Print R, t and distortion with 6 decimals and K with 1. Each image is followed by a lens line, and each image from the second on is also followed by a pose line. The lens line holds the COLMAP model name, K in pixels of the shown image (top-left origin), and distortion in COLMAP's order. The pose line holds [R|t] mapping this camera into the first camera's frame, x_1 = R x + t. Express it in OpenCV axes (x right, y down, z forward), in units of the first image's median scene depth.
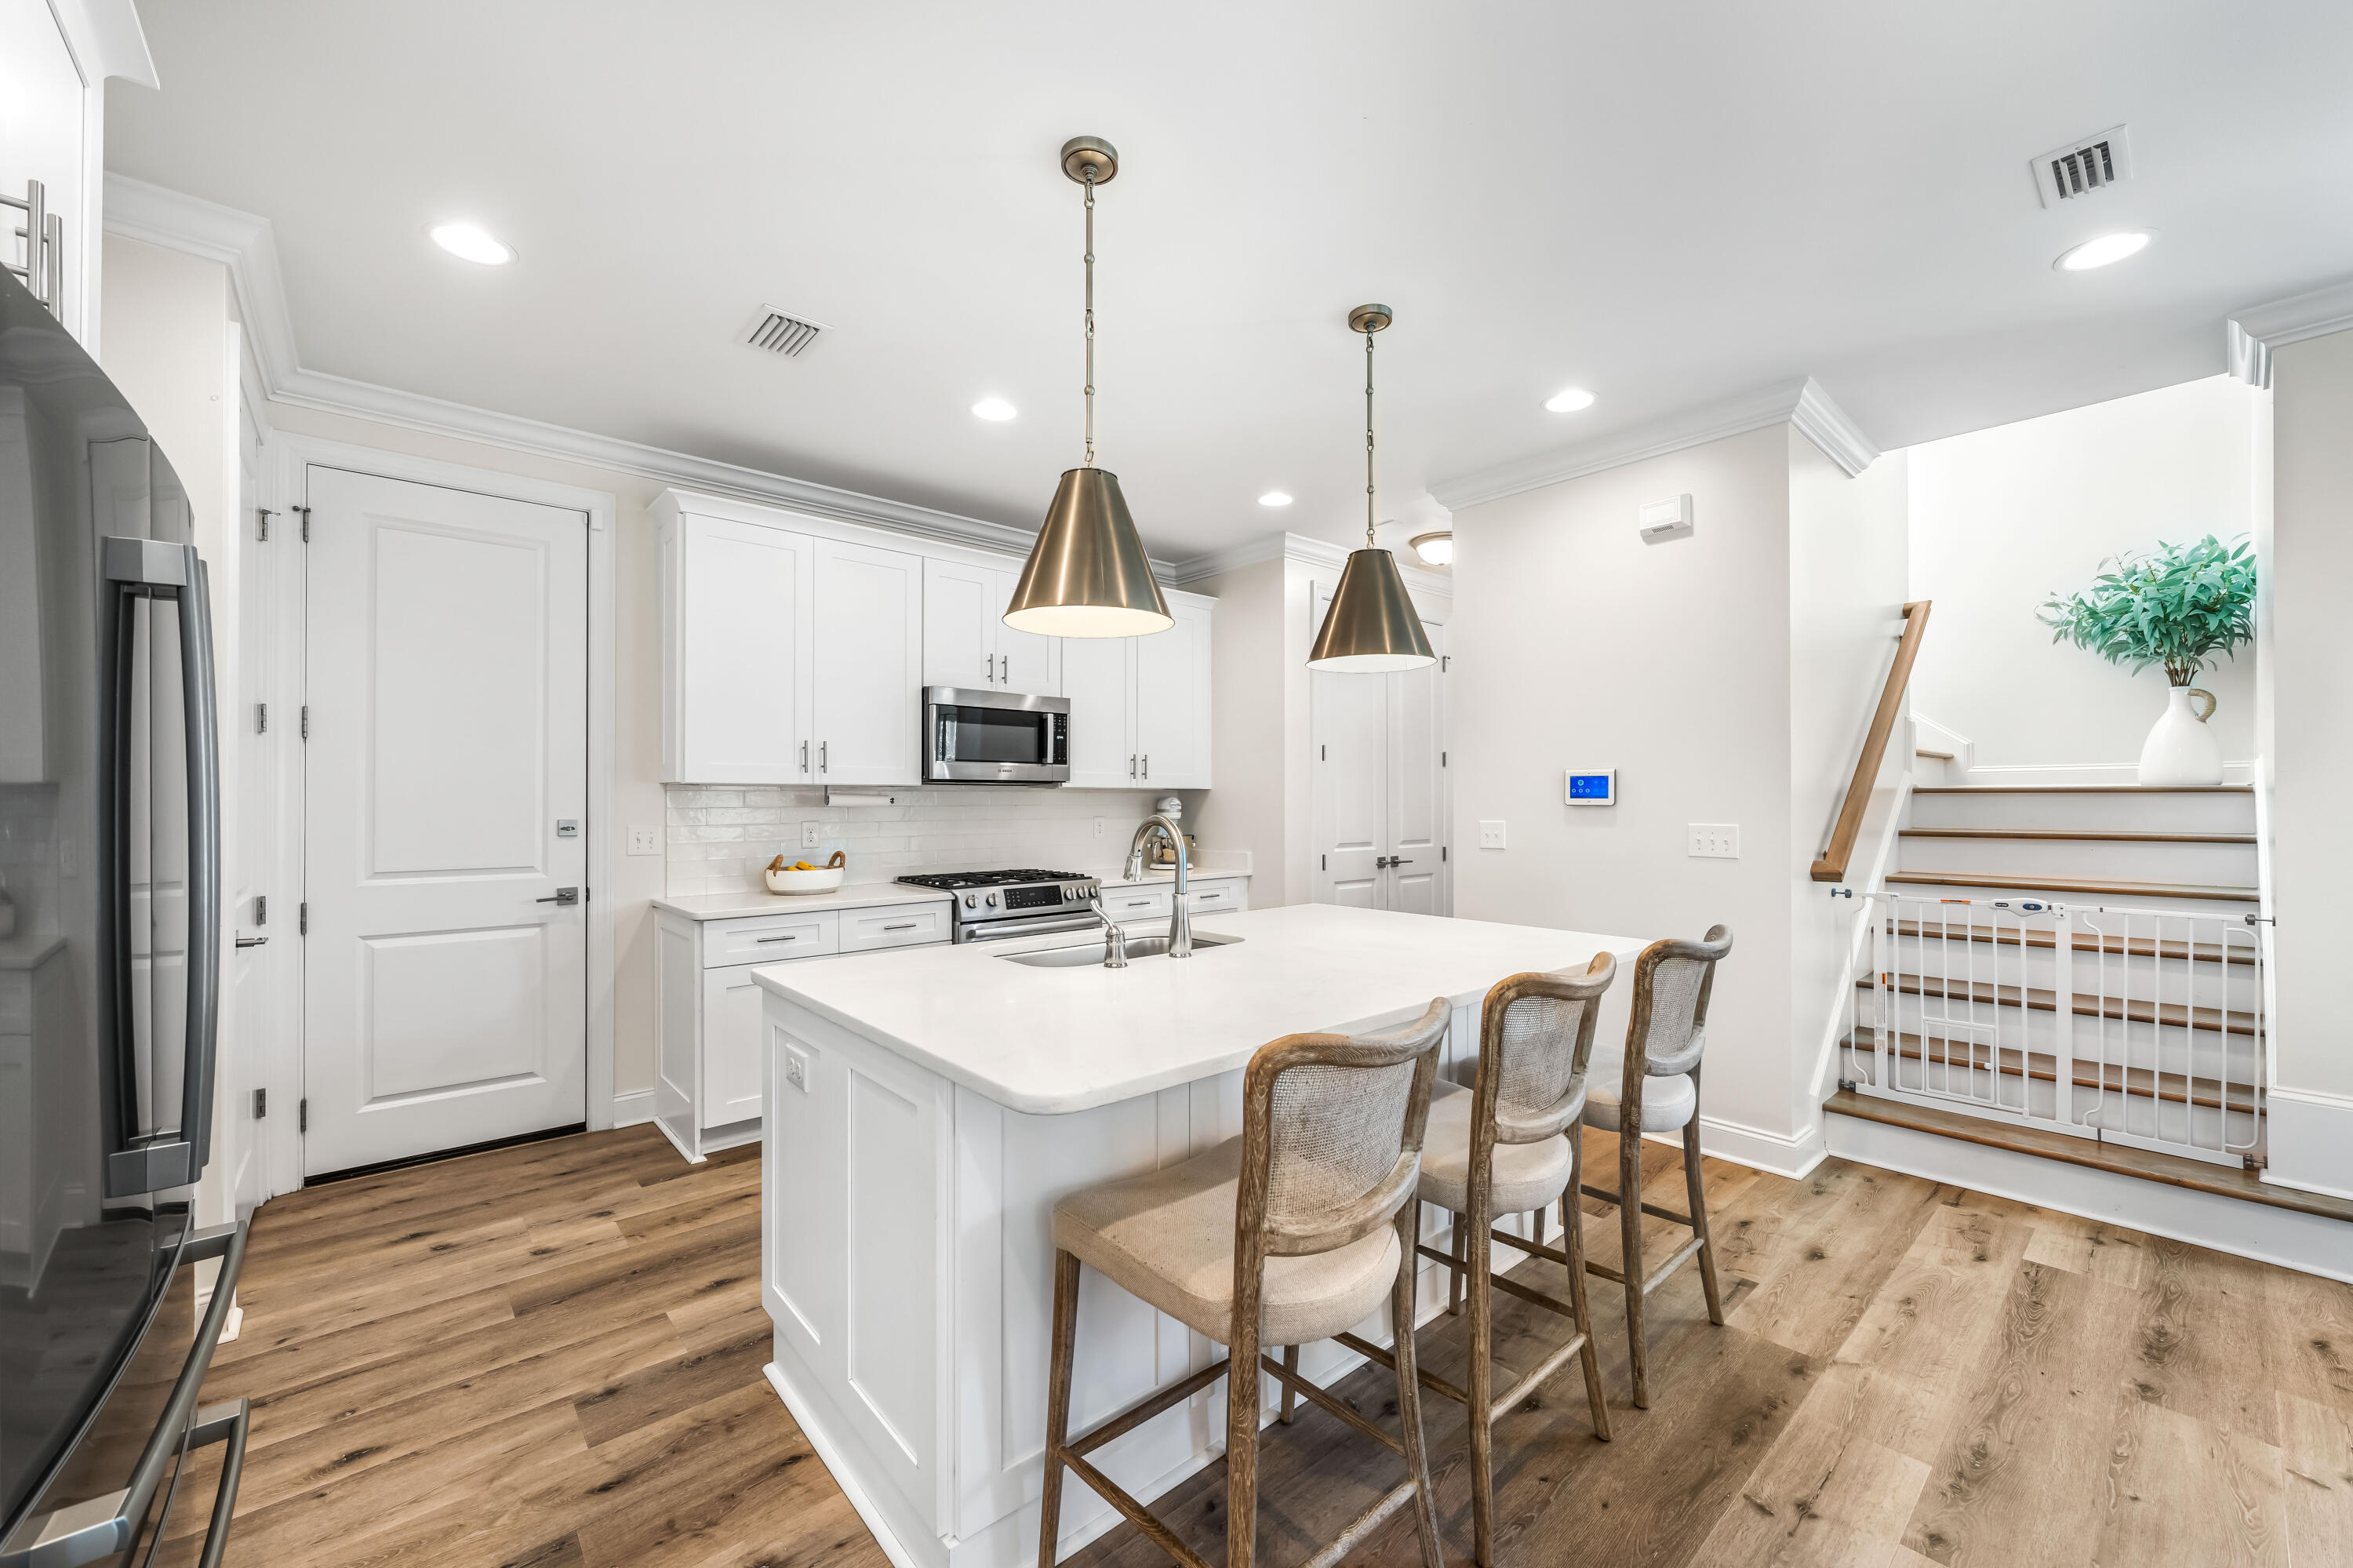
lens RADIAL K [[909.3, 0, 1154.6], [0, 909.3, 794.5], [0, 0, 1]] dist [-0.002270, -0.000394]
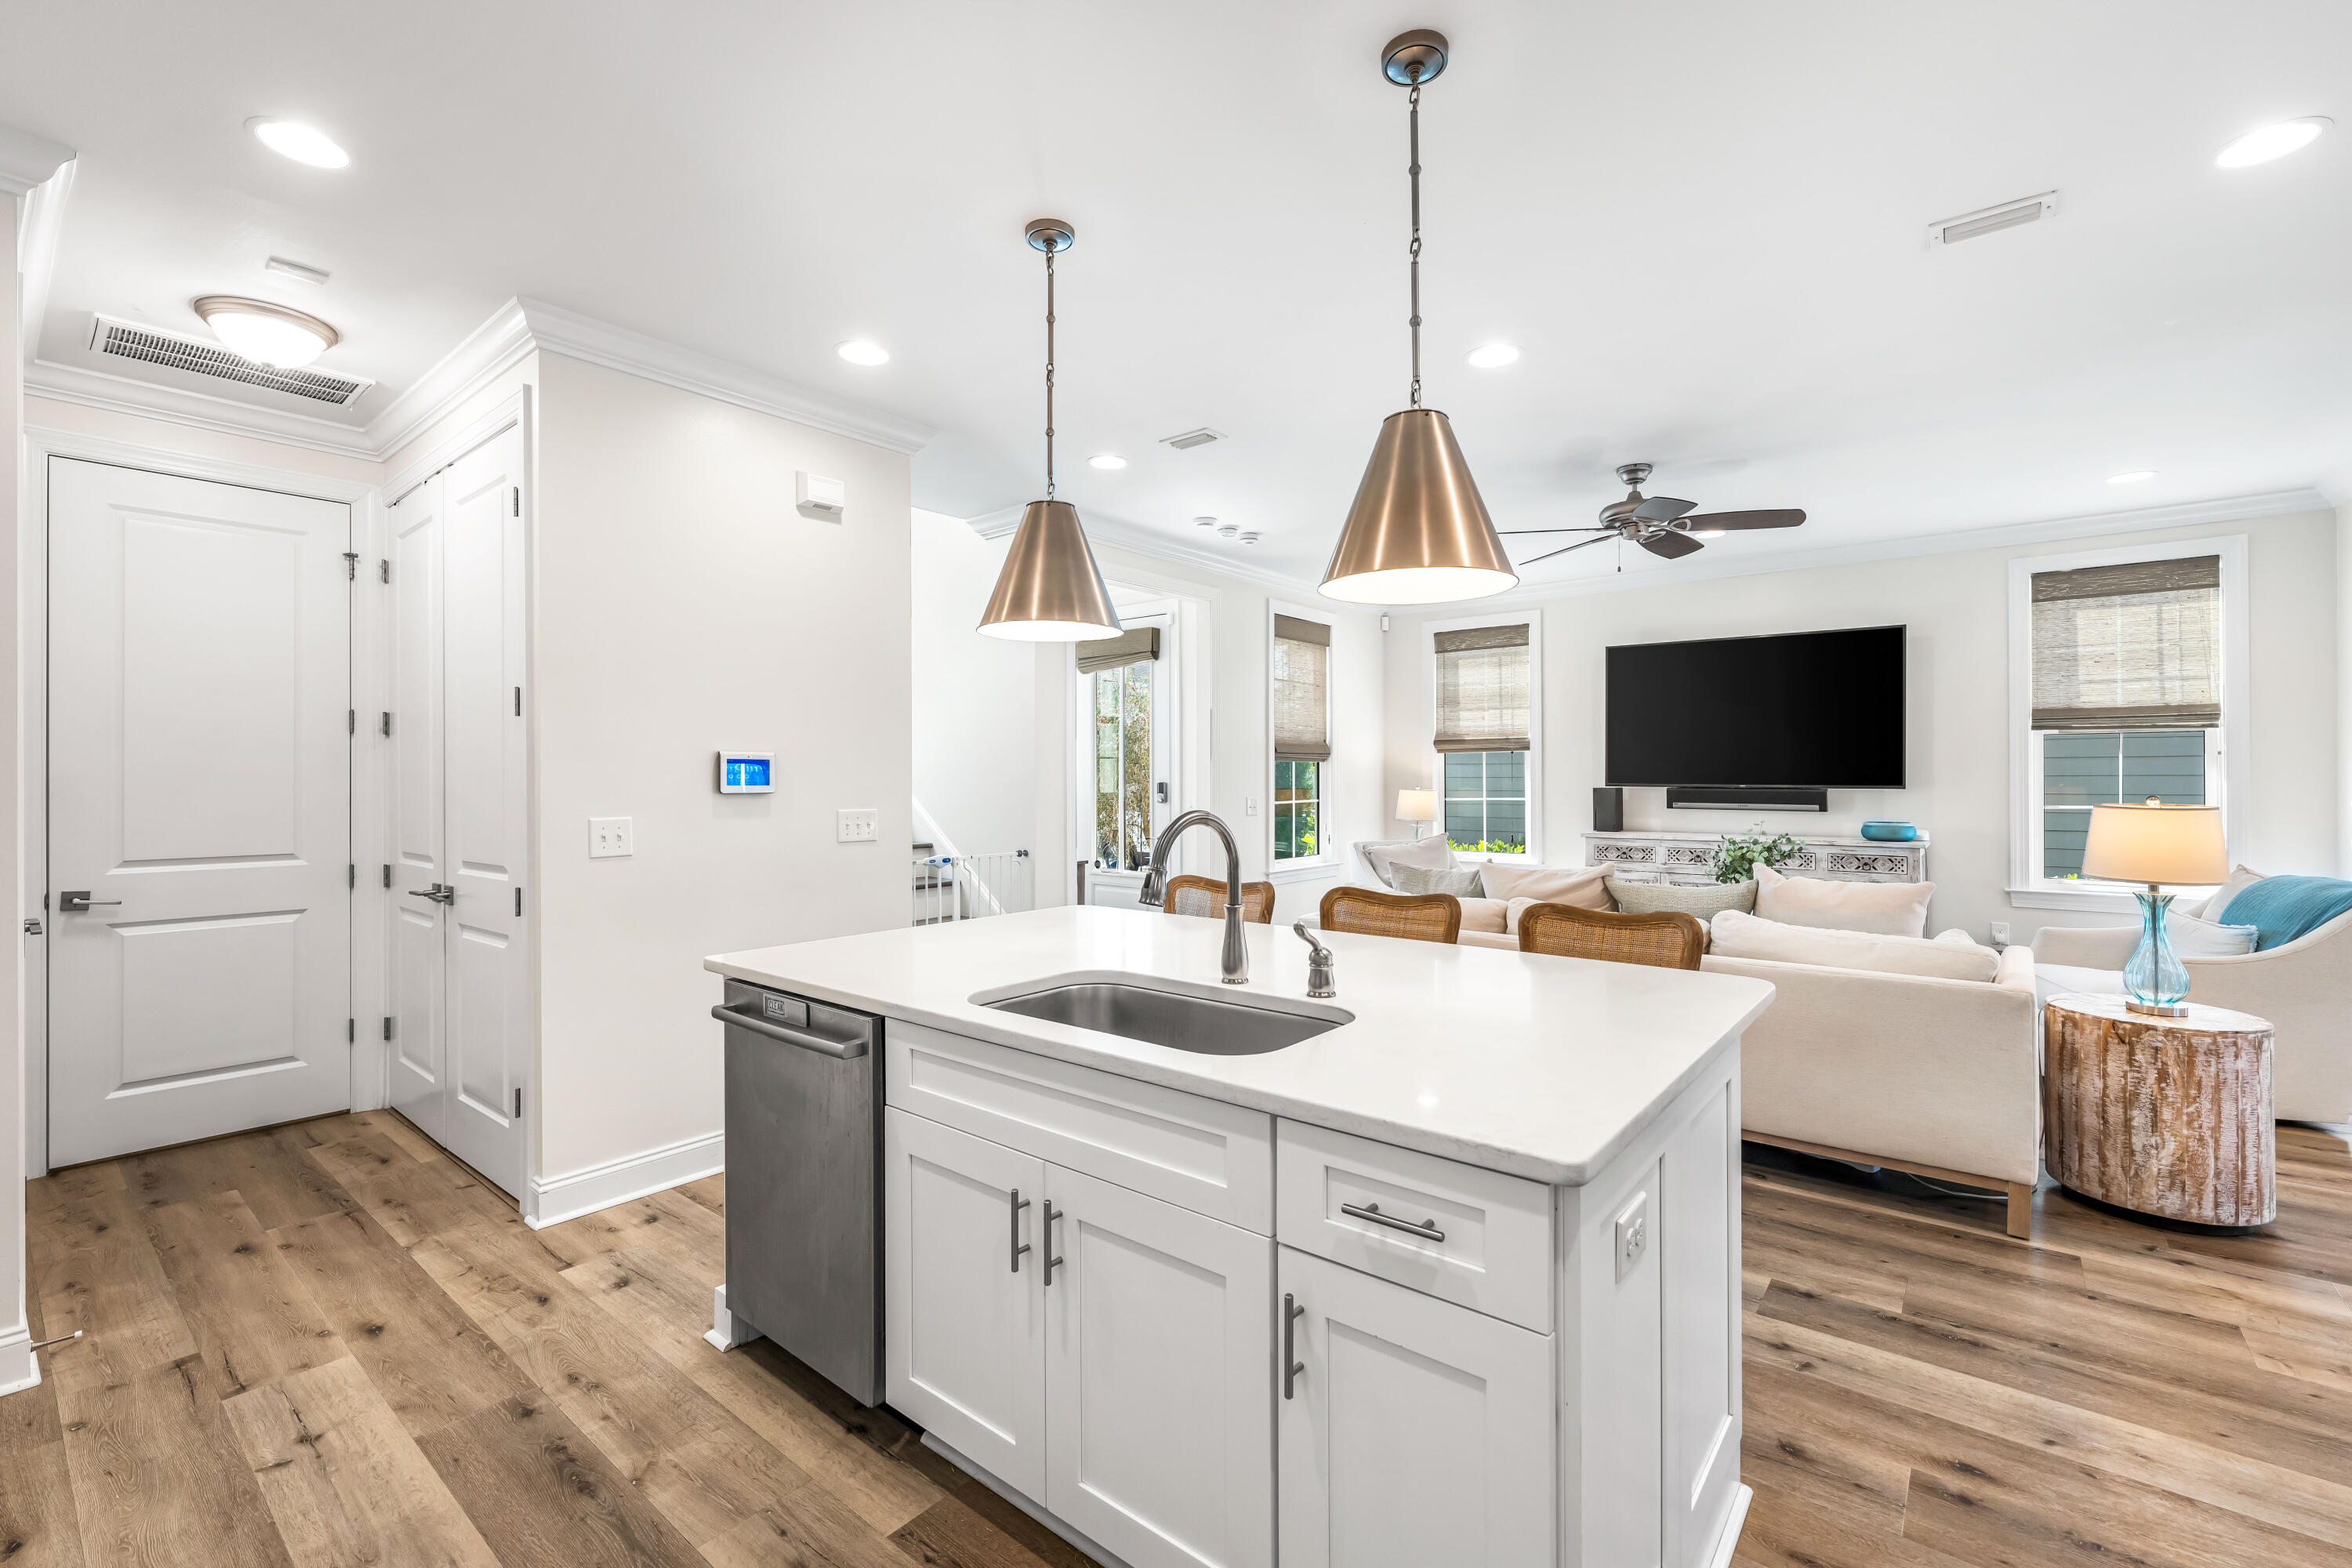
lens RADIAL K [[1005.7, 0, 1169.6], [0, 1005.7, 776.5], [0, 0, 1]] dist [-0.001435, -0.000345]
pose [[-0.167959, 0.004441, 0.985784, -0.553775], [-0.008877, 0.999942, -0.006017, -0.000203], [-0.985754, -0.009761, -0.167910, 0.824627]]
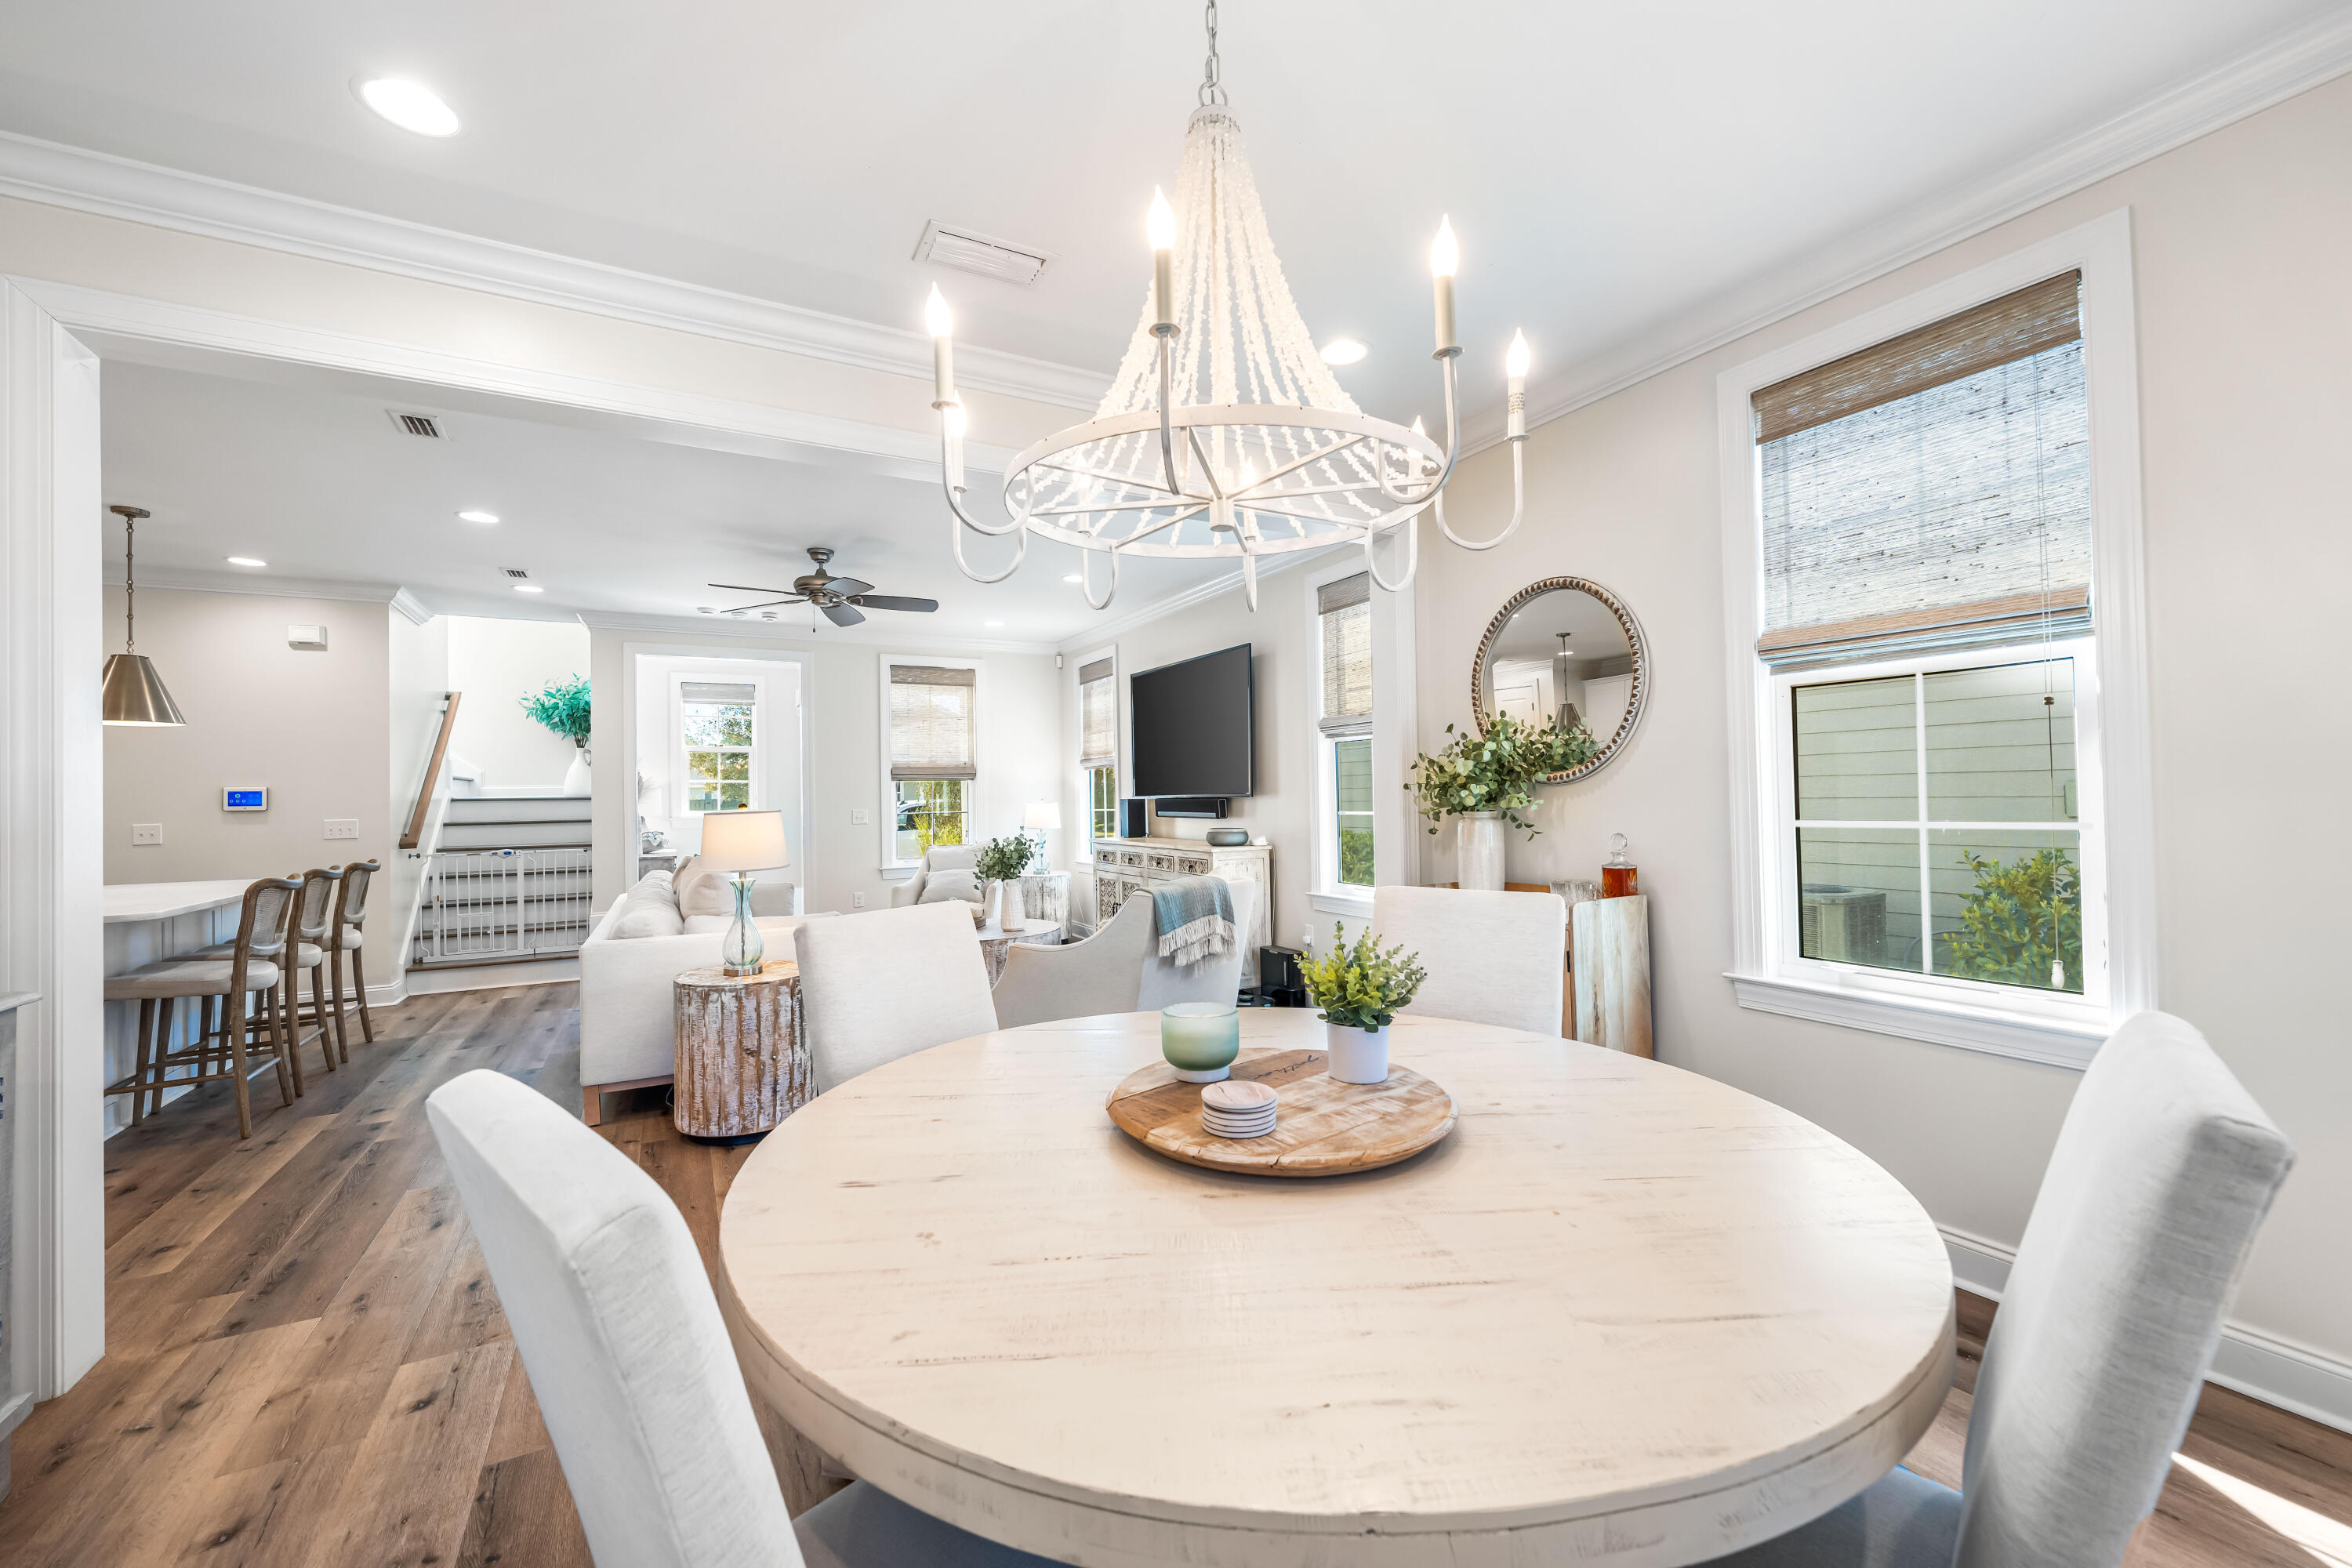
lens RADIAL K [[908.9, 0, 1154.1], [0, 908.9, 794.5], [0, 0, 1]] dist [-0.002270, -0.000394]
pose [[0.212332, 0.002457, 0.977194, -0.726865], [0.006761, 0.999969, -0.003984, 0.001325], [-0.977174, 0.007452, 0.212309, -0.861557]]
